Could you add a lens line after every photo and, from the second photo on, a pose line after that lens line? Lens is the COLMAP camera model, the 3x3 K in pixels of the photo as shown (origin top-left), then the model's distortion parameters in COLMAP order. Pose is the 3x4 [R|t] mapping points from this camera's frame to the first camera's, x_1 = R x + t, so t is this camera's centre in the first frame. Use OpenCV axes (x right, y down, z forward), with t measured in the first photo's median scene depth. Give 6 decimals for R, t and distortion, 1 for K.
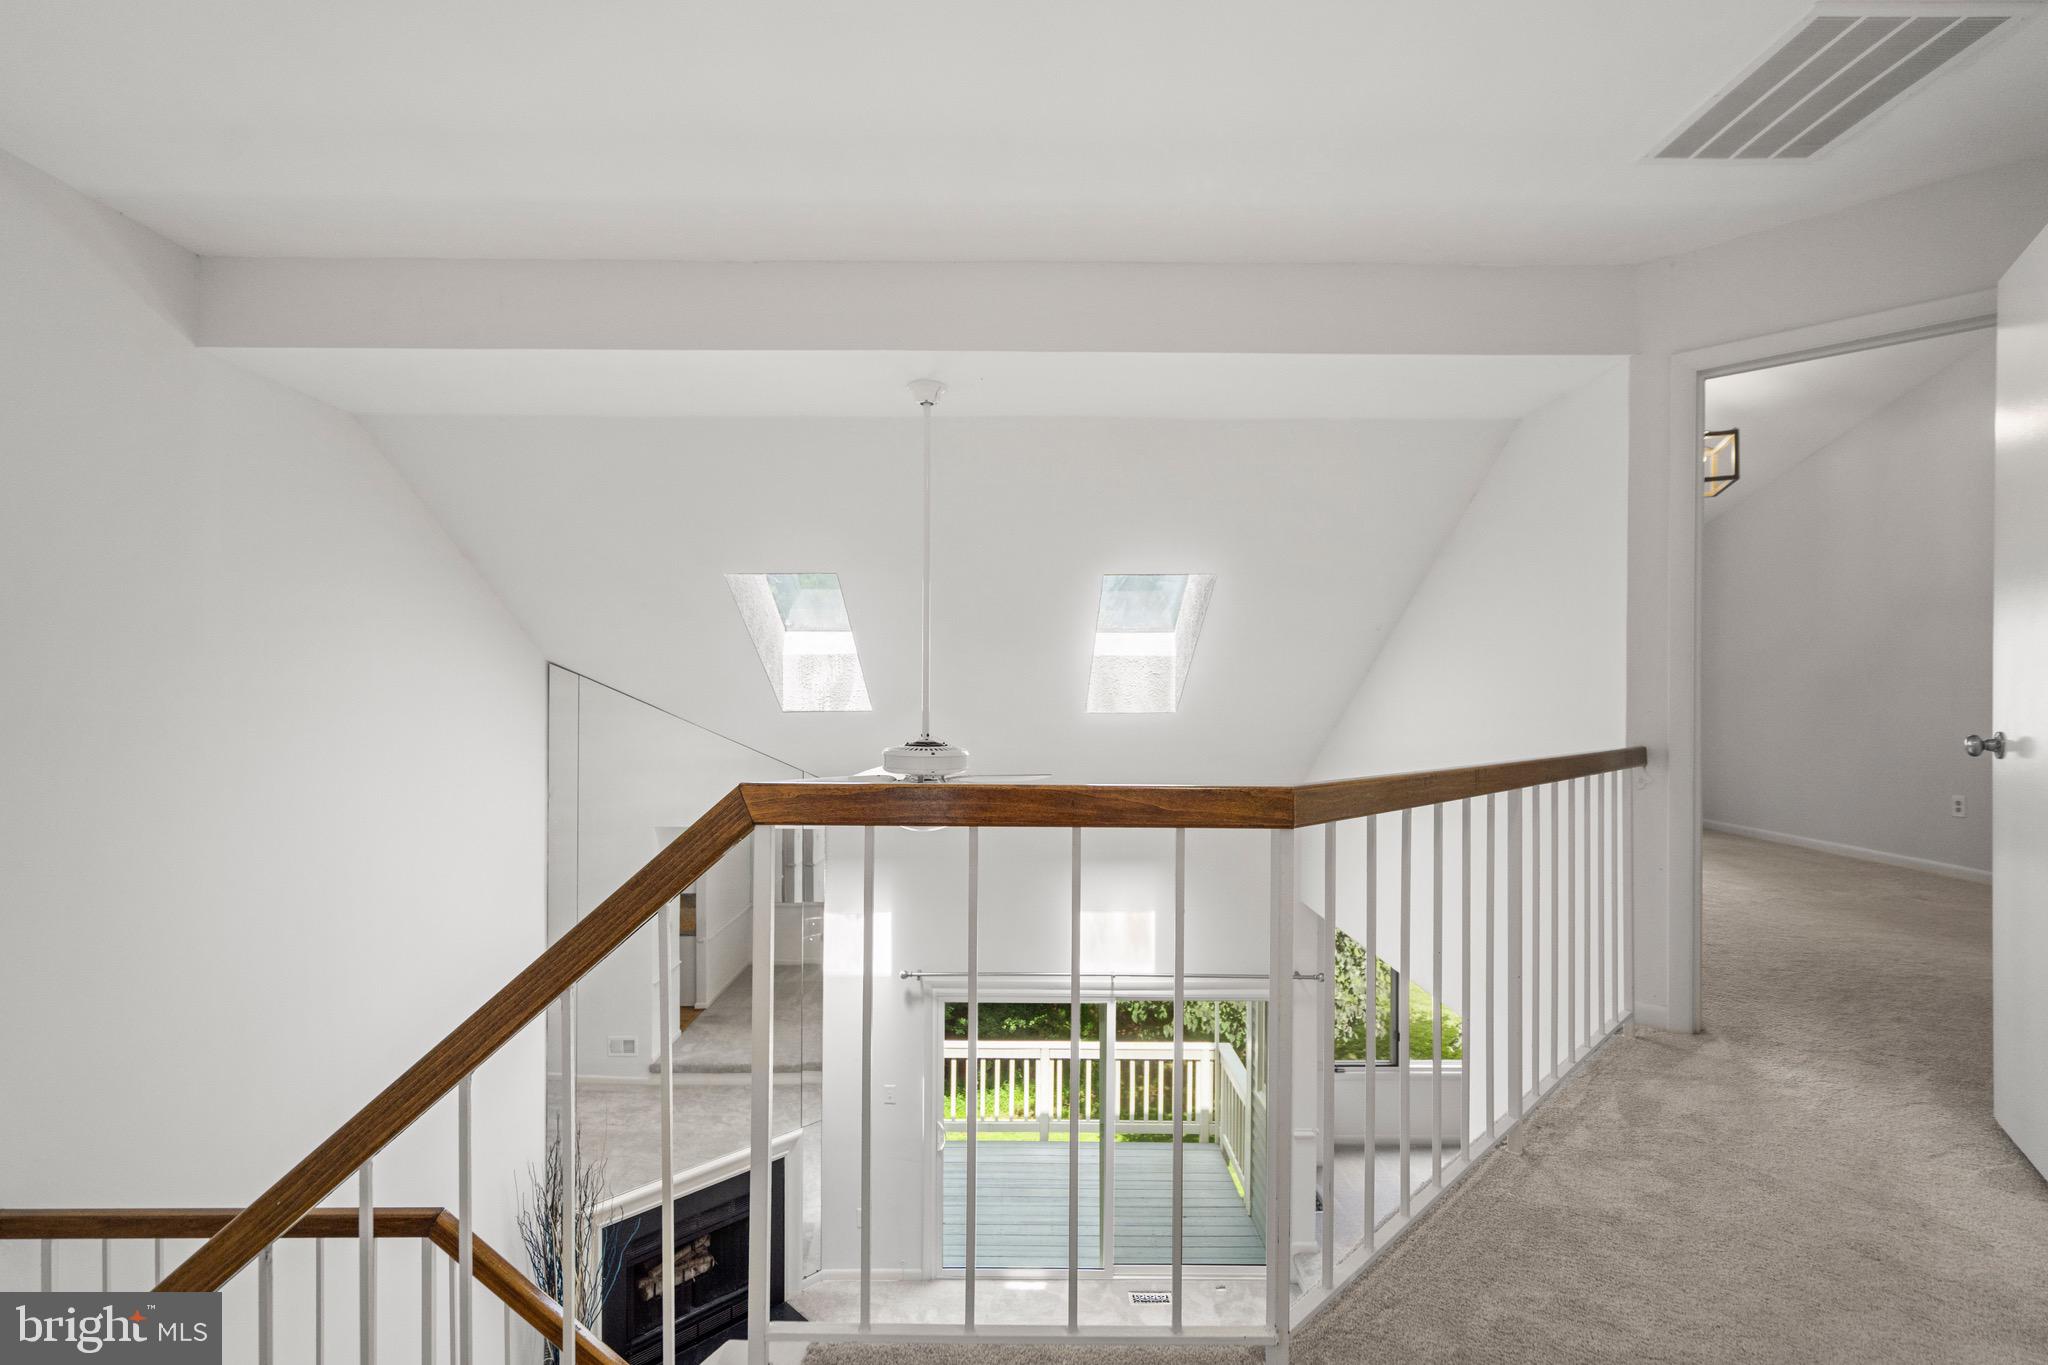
lens RADIAL K [[931.8, 0, 1015.1], [0, 931.8, 693.9], [0, 0, 1]] dist [-0.003276, 0.003163]
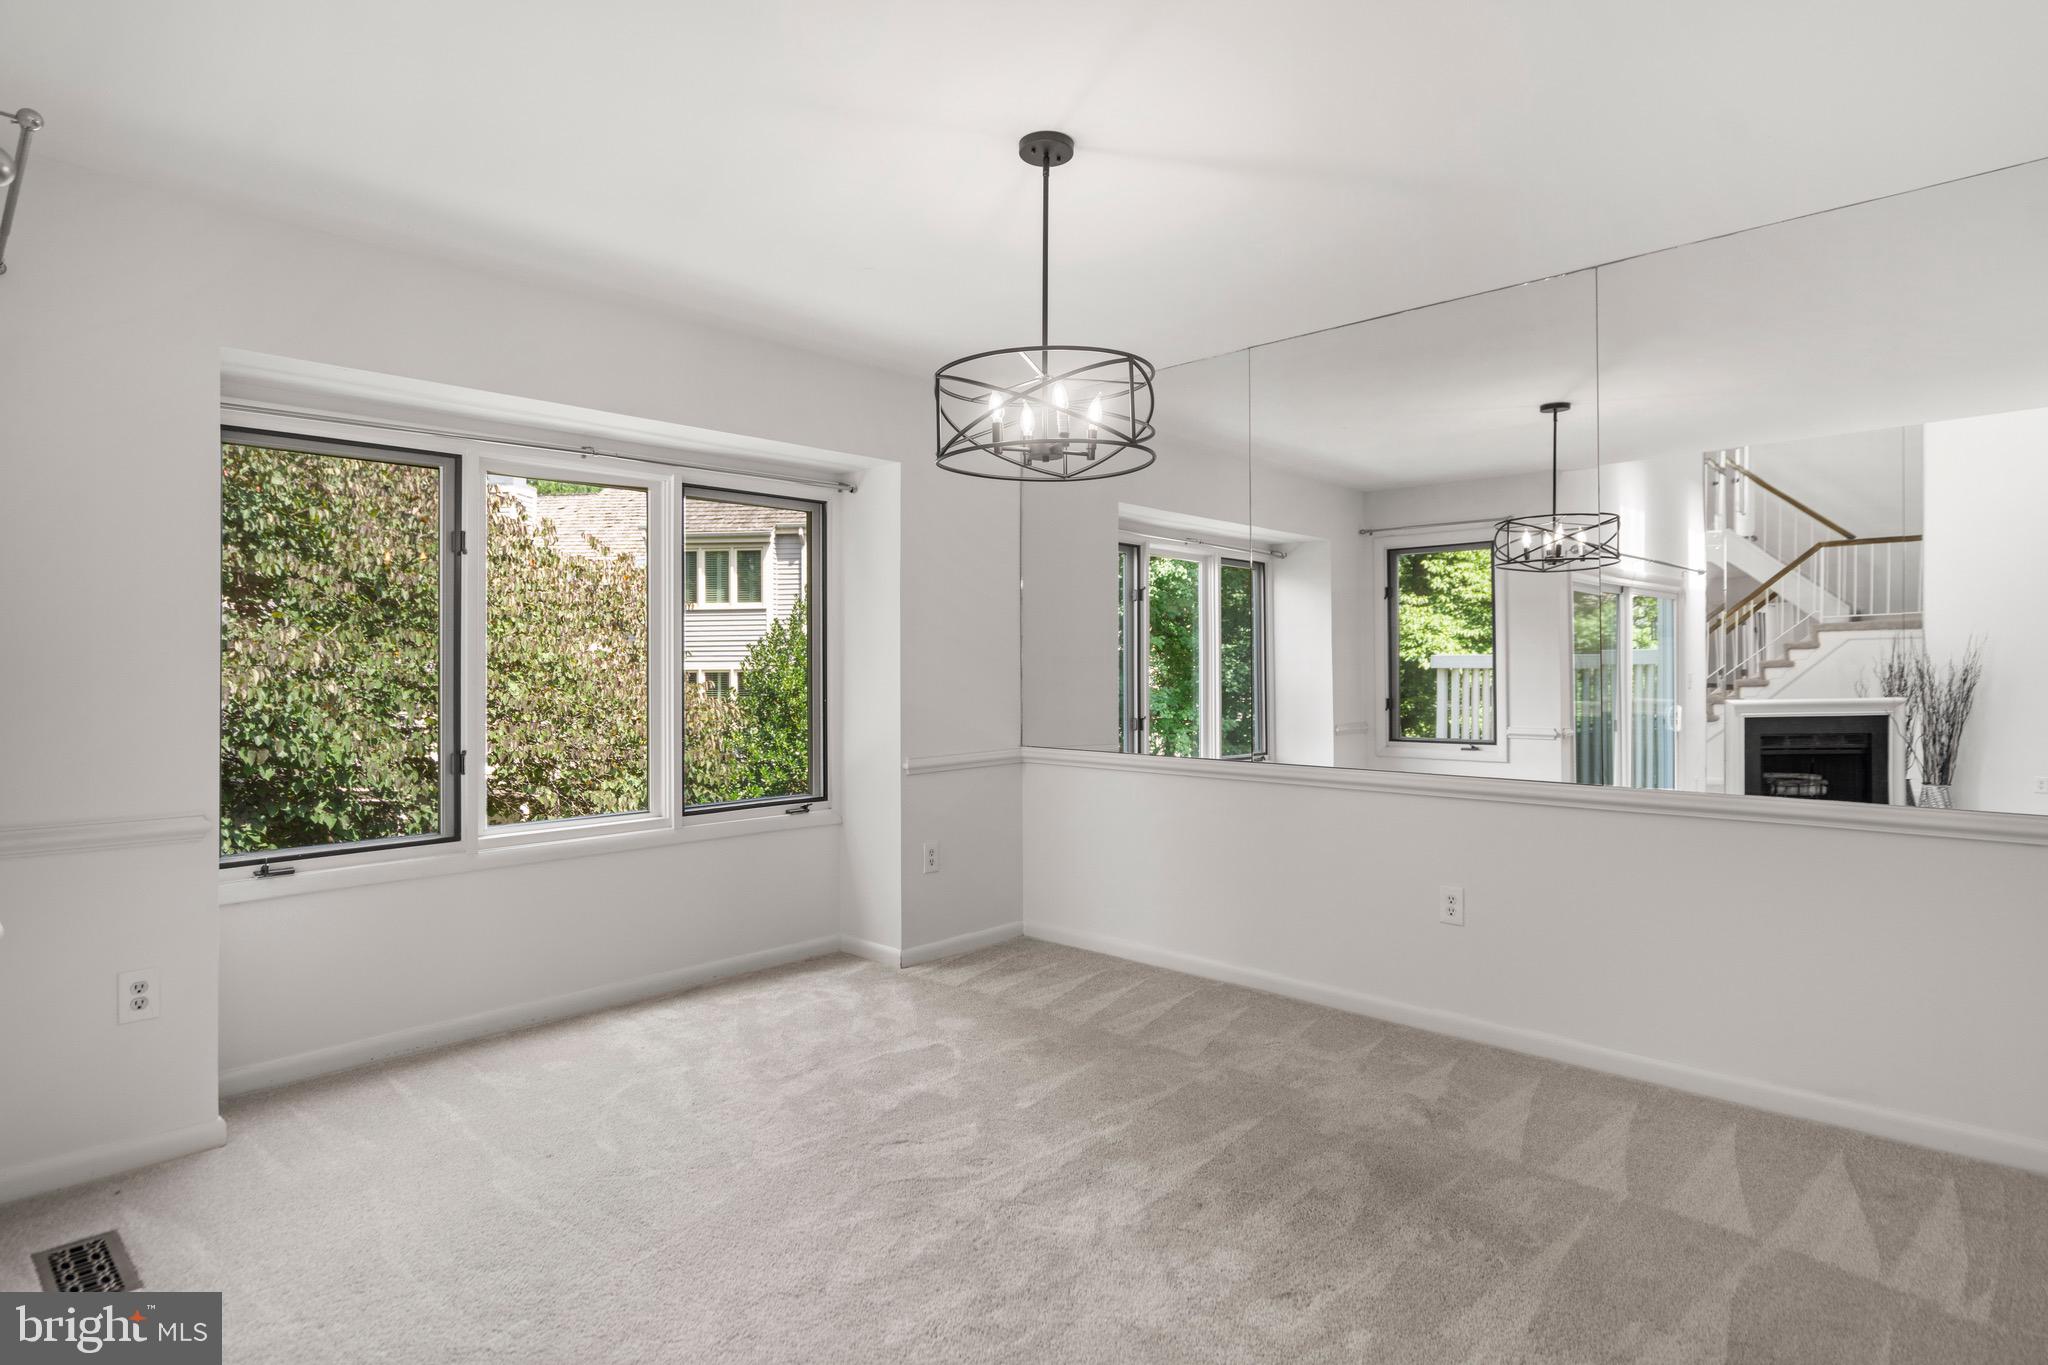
lens RADIAL K [[1098.8, 0, 1025.5], [0, 1098.8, 652.9], [0, 0, 1]] dist [-0.000154, -0.000075]
pose [[0.688030, 0.002184, 0.725679, 0.256566], [0.003748, 0.999971, -0.006563, 0.345214], [-0.725673, 0.007236, 0.688002, 0.547752]]
